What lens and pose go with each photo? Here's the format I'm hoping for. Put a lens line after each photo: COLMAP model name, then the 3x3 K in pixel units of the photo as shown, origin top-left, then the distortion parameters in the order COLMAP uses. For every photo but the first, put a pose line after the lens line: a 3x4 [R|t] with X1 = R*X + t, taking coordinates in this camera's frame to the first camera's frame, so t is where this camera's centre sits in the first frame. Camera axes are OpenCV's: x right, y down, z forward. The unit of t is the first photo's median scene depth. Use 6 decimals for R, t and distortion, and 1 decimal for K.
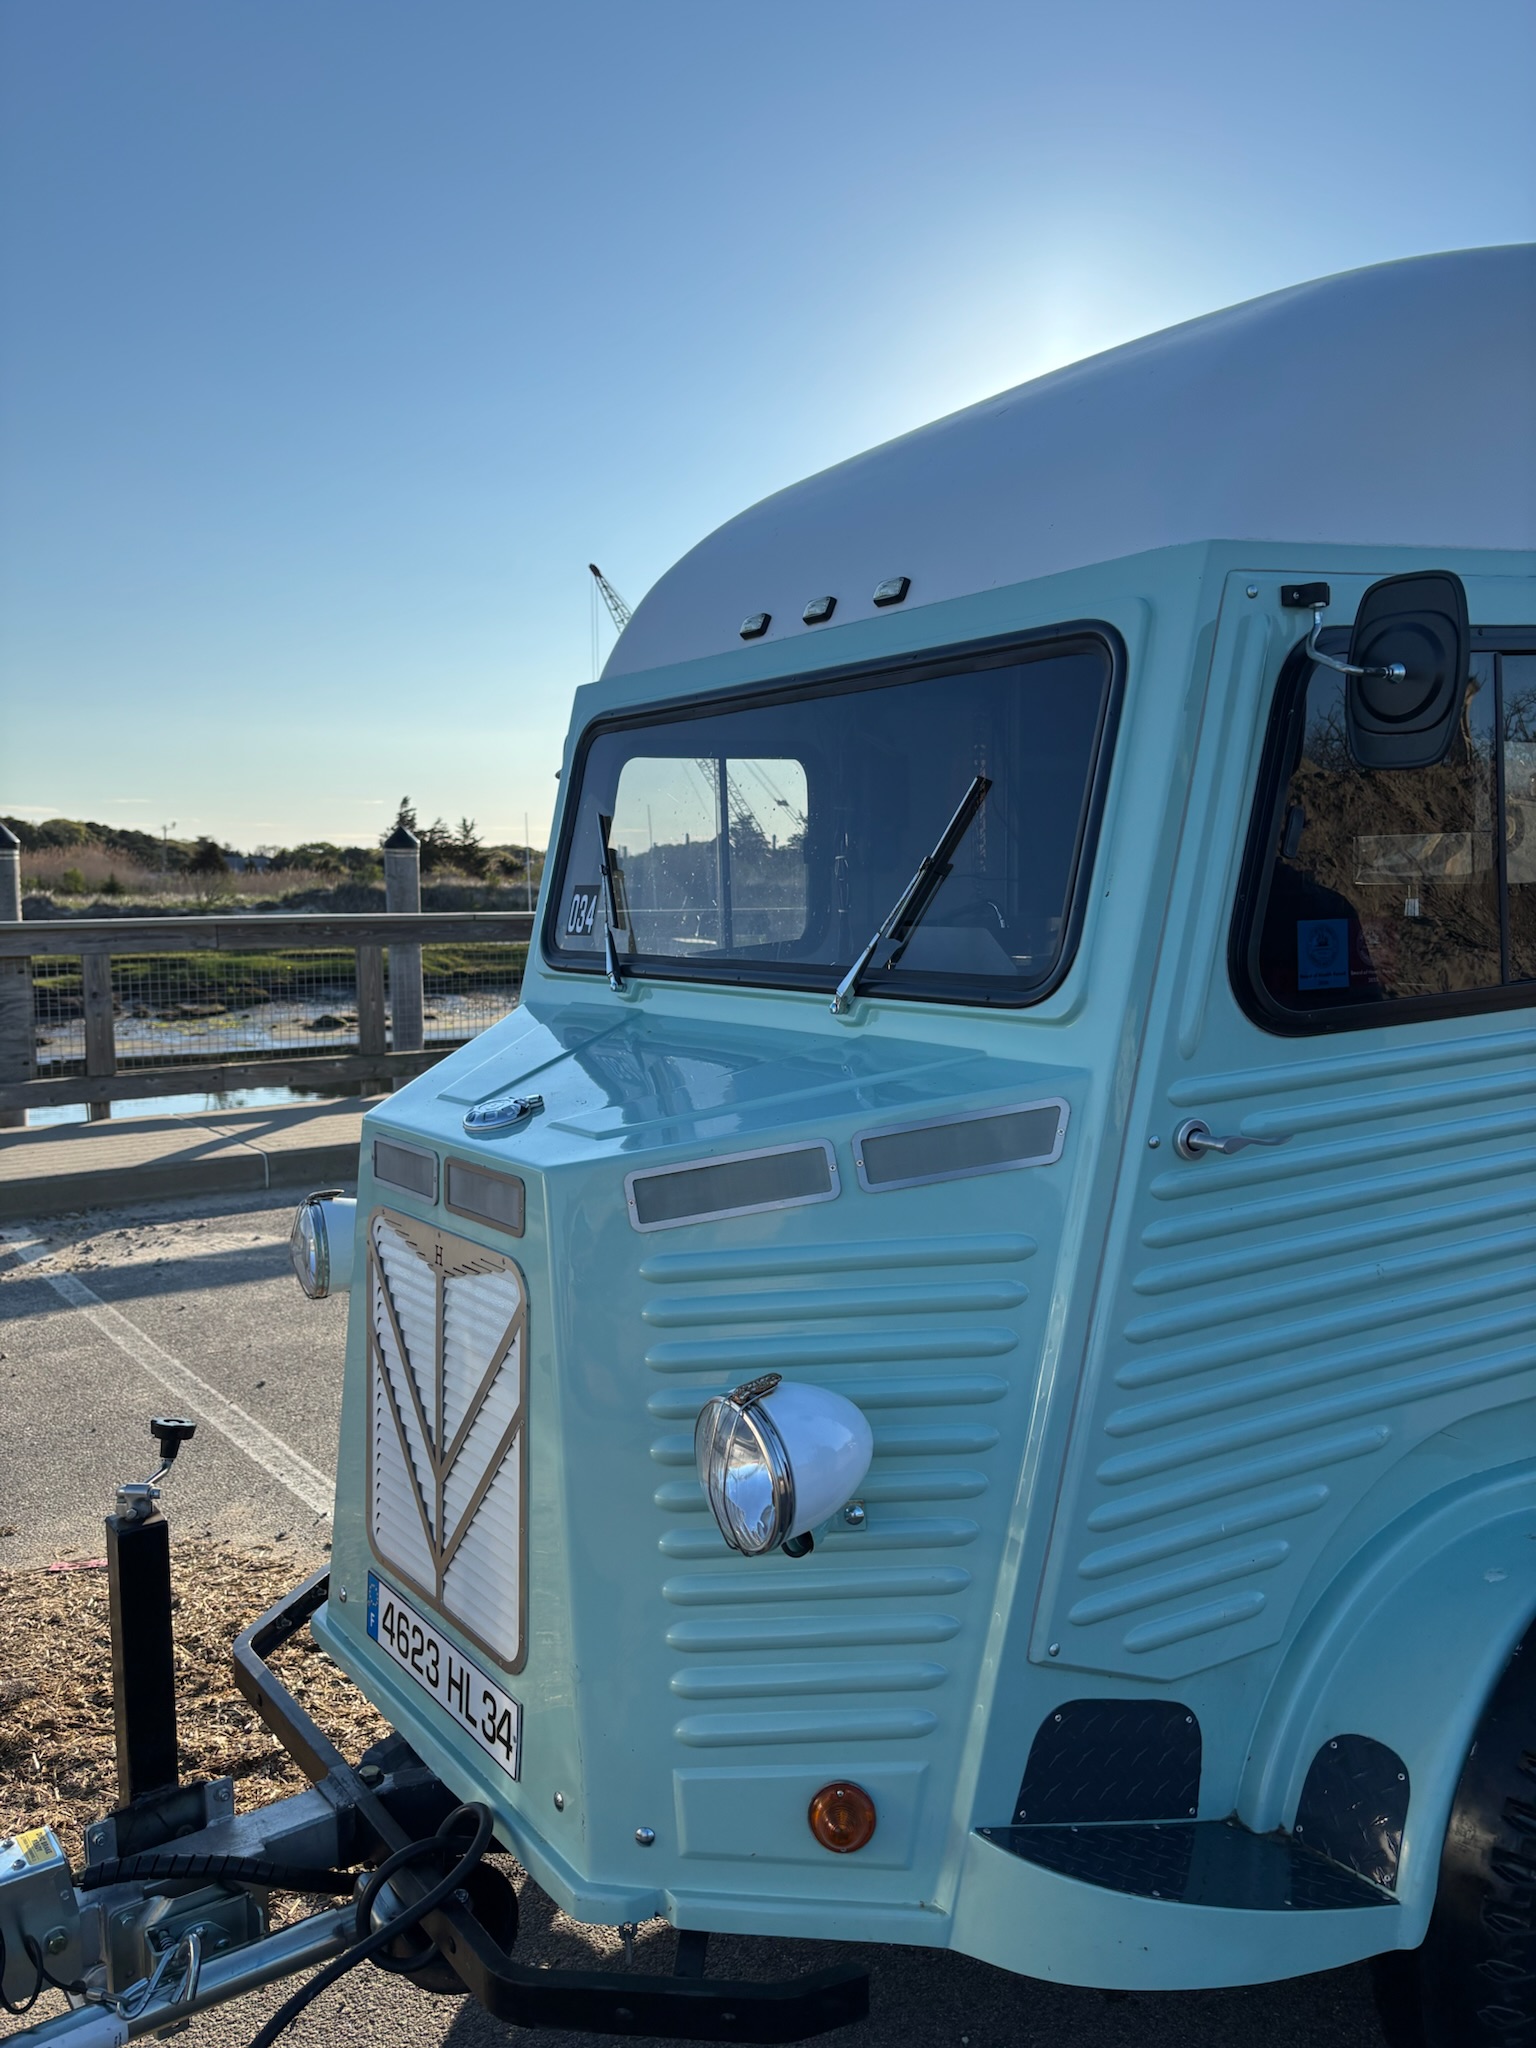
lens RADIAL K [[1952.3, 0, 768.0], [0, 1952.3, 1024.0], [0, 0, 1]] dist [0.093895, -0.344060]
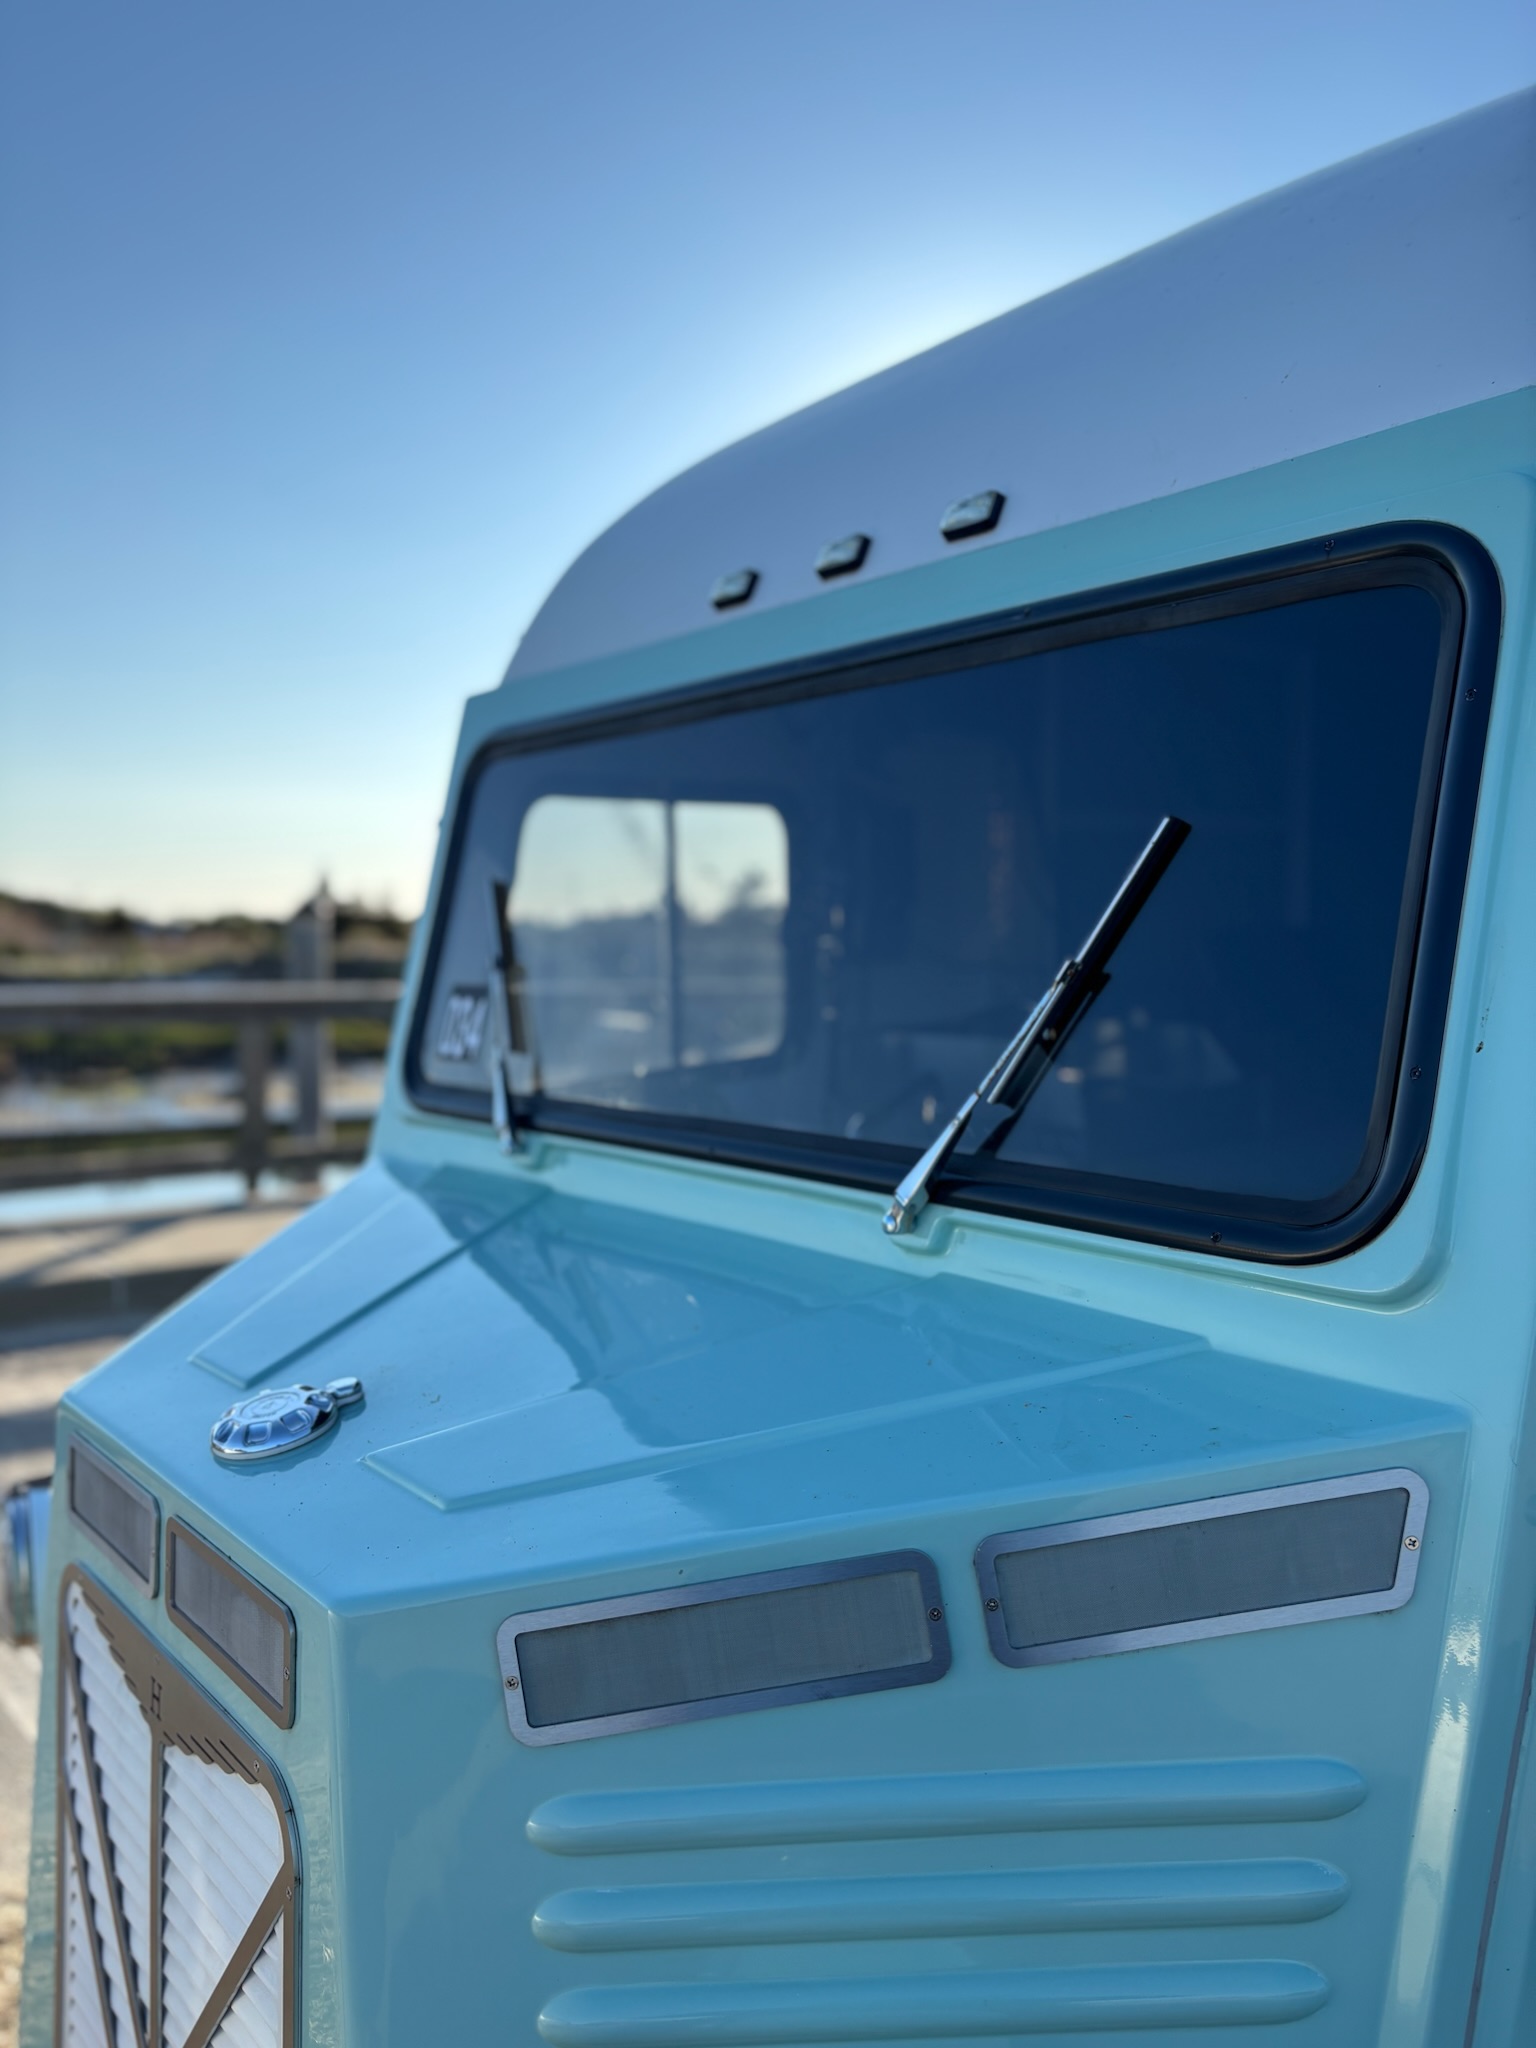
lens RADIAL K [[1952.3, 0, 768.0], [0, 1952.3, 1024.0], [0, 0, 1]] dist [0.093895, -0.344060]
pose [[0.999137, 0.011188, 0.040002, -0.019821], [-0.009685, 0.999247, -0.037583, -0.035781], [-0.040392, 0.037163, 0.998493, 0.355776]]
